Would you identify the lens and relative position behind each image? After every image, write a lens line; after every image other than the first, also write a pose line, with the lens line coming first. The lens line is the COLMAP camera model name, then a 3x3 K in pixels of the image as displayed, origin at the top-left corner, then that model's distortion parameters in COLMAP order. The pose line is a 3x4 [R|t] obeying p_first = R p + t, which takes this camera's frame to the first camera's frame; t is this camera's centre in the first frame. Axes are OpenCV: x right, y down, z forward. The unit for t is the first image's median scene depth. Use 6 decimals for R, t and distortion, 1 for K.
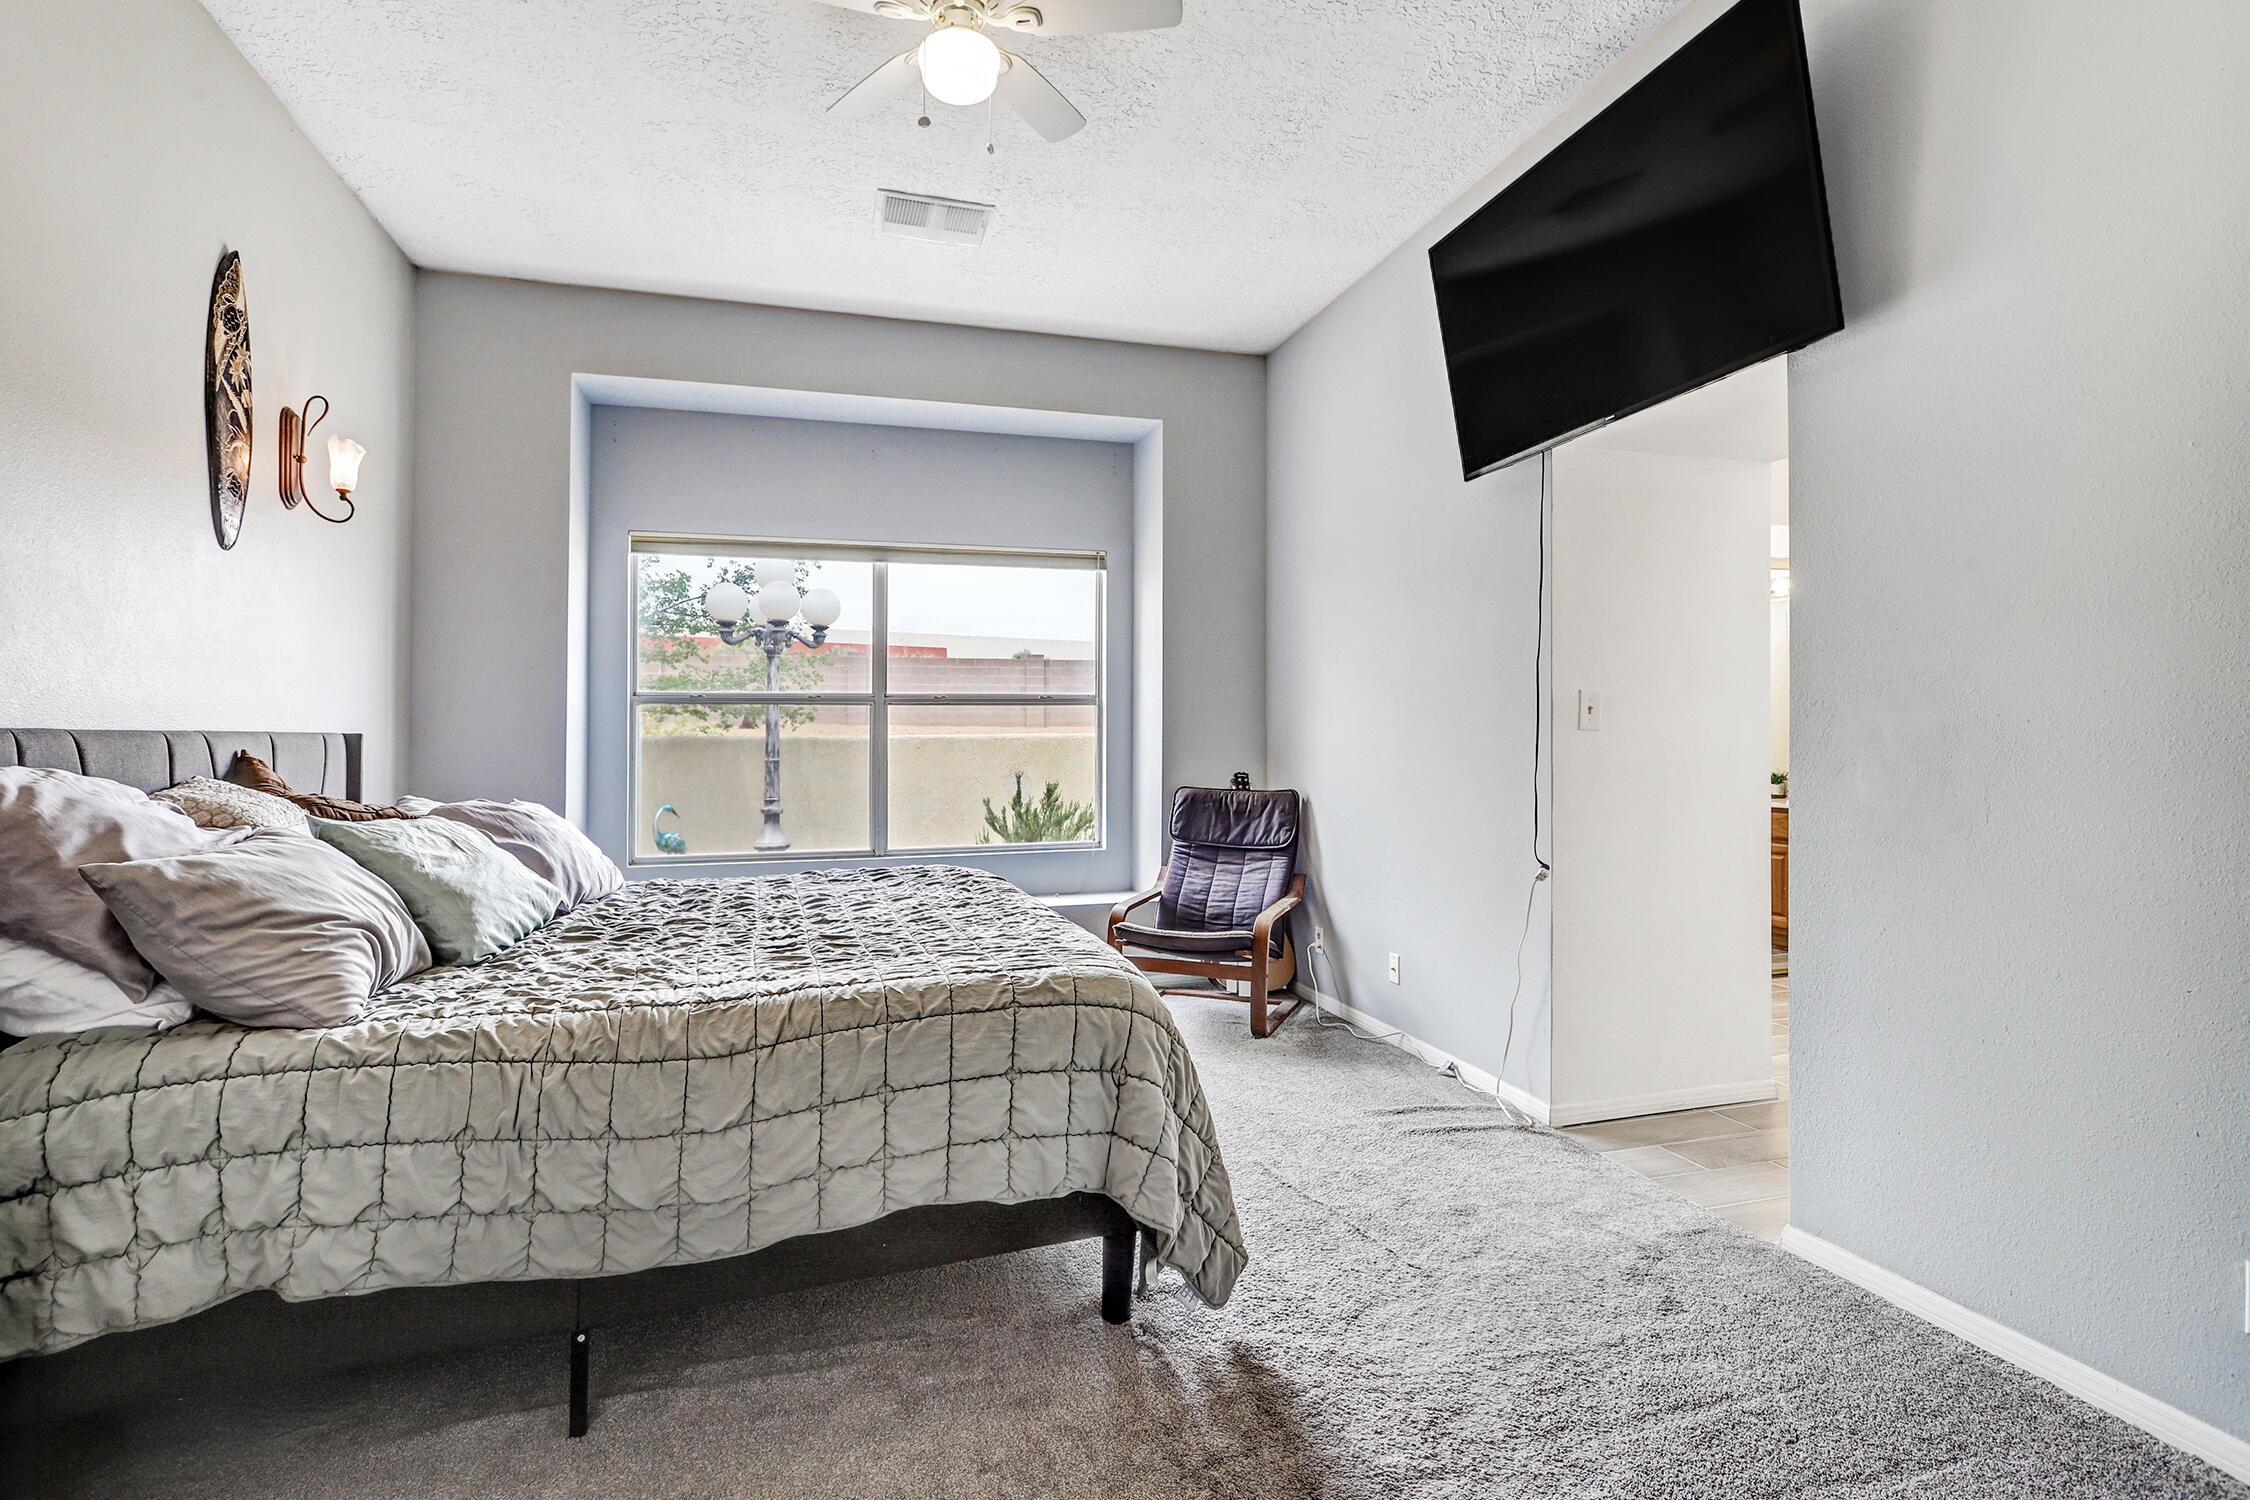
lens RADIAL K [[1069.3, 0, 1115.3], [0, 1069.3, 743.0], [0, 0, 1]] dist [0.003235, 0.000891]
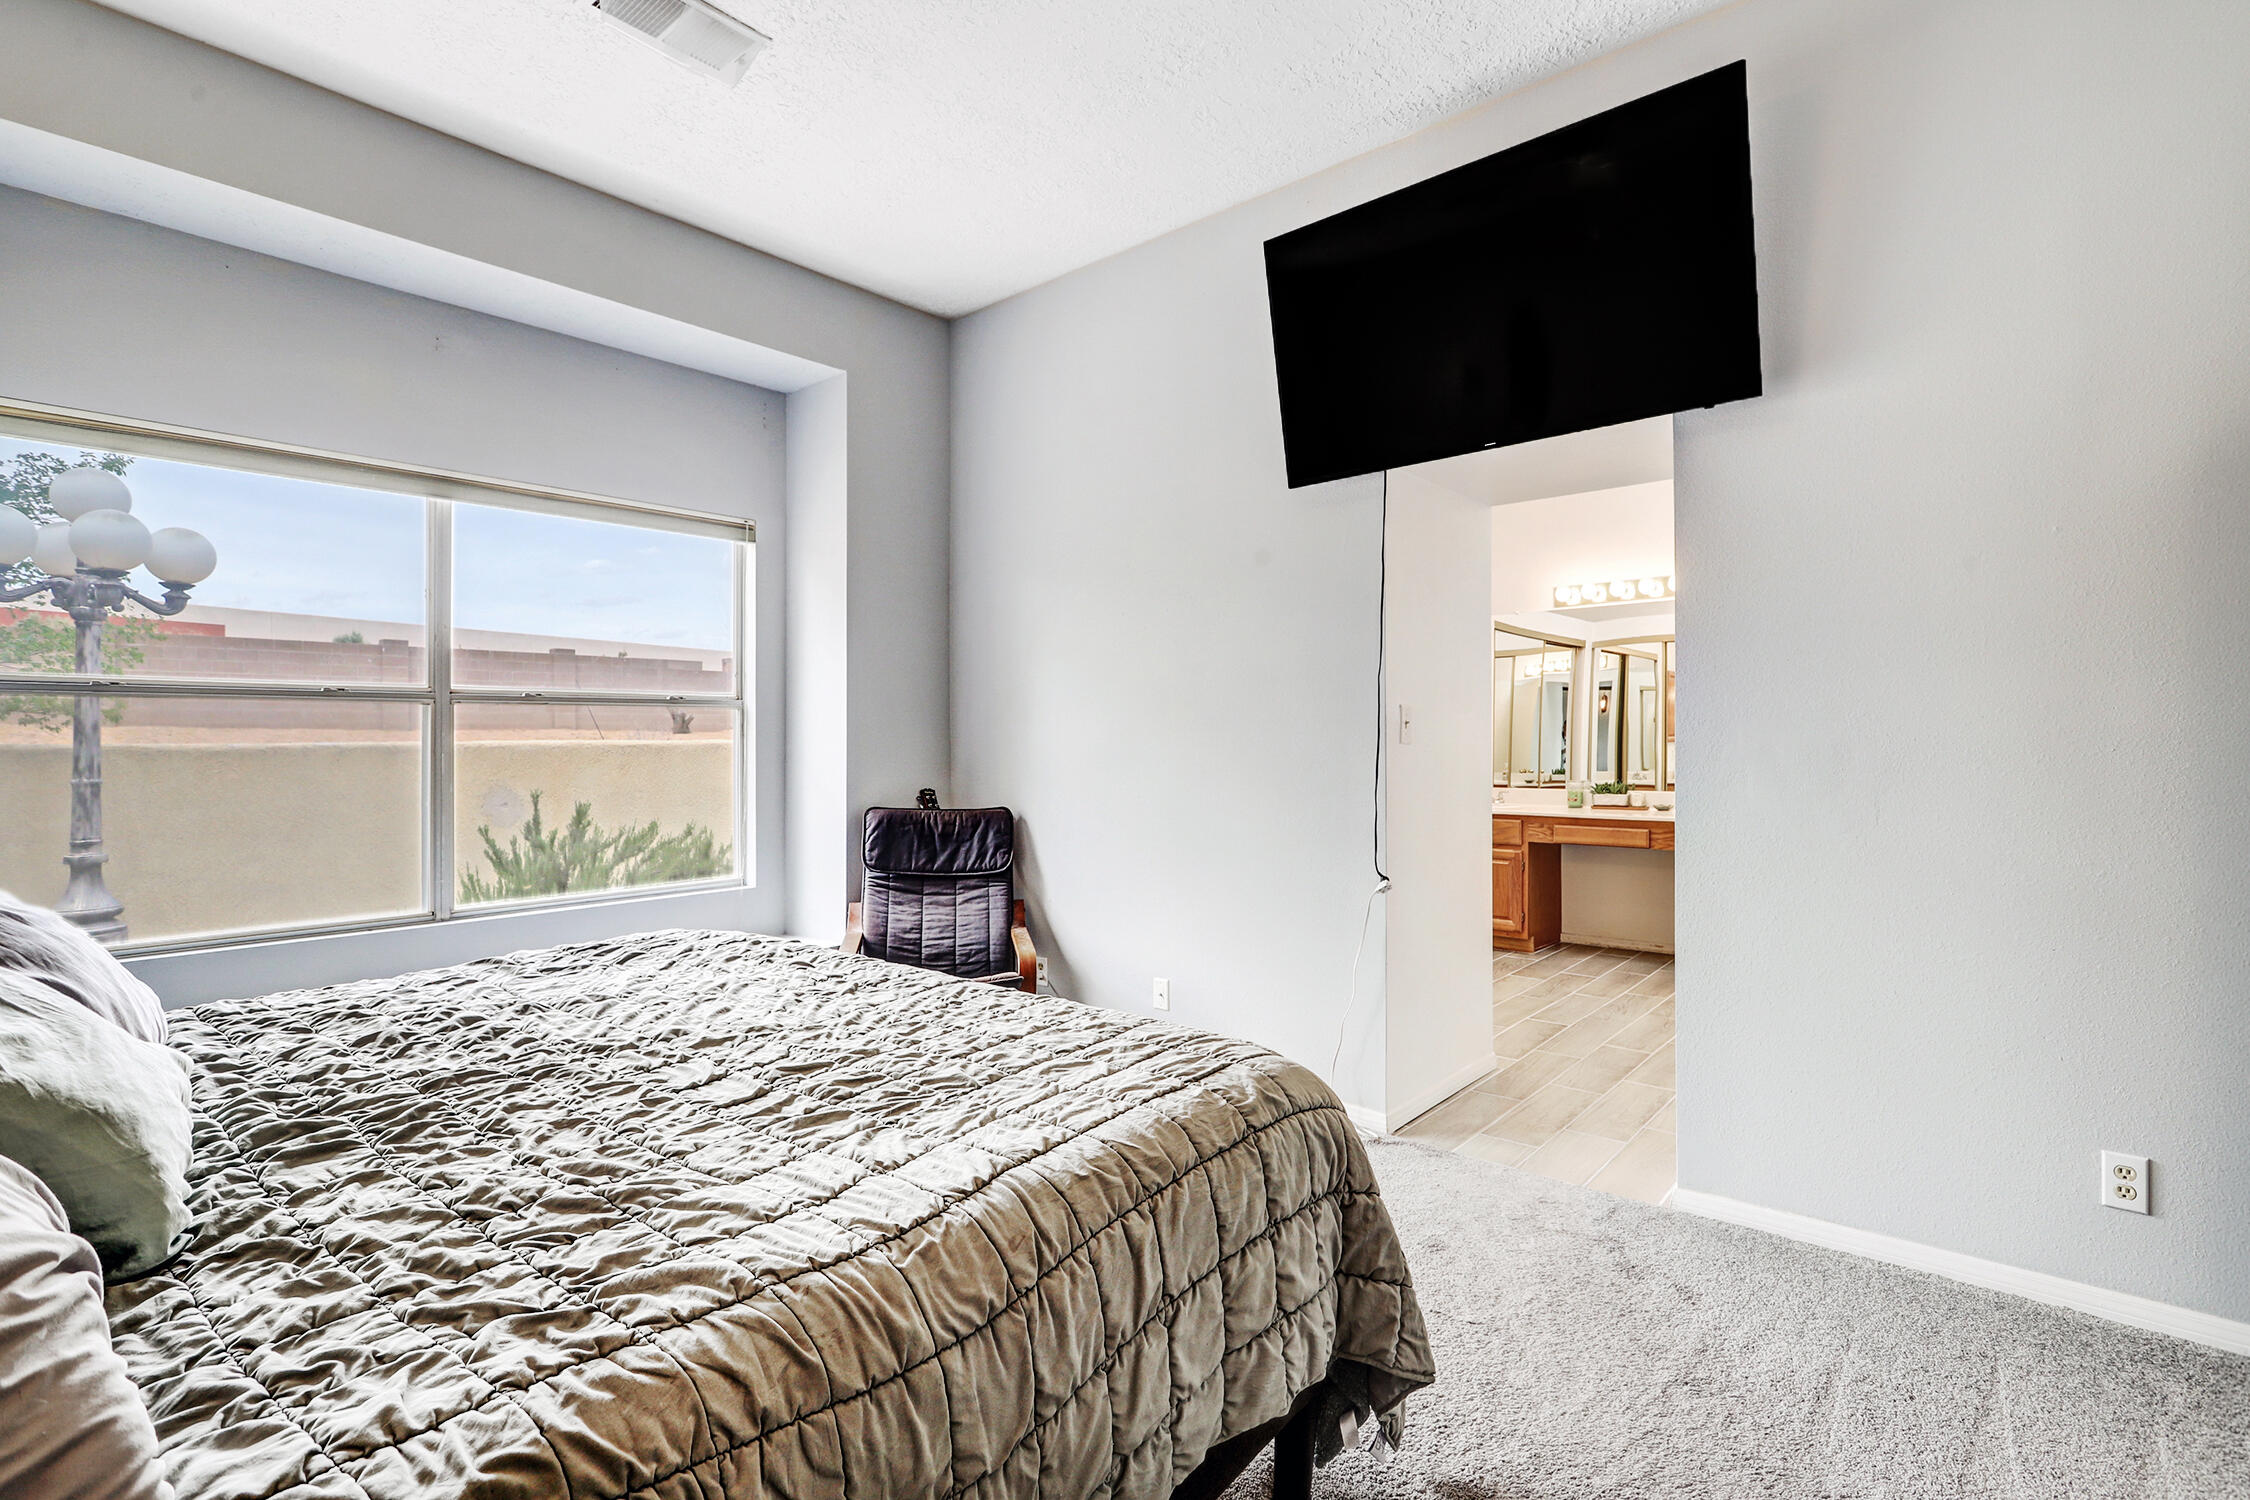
lens RADIAL K [[1069.3, 0, 1125.0], [0, 1069.3, 752.6], [0, 0, 1]] dist [0.003235, 0.000891]
pose [[0.843018, -0.002822, 0.537878, -0.229210], [0.000733, 0.999991, 0.004096, -0.006256], [-0.537885, -0.003059, 0.843013, 0.179954]]
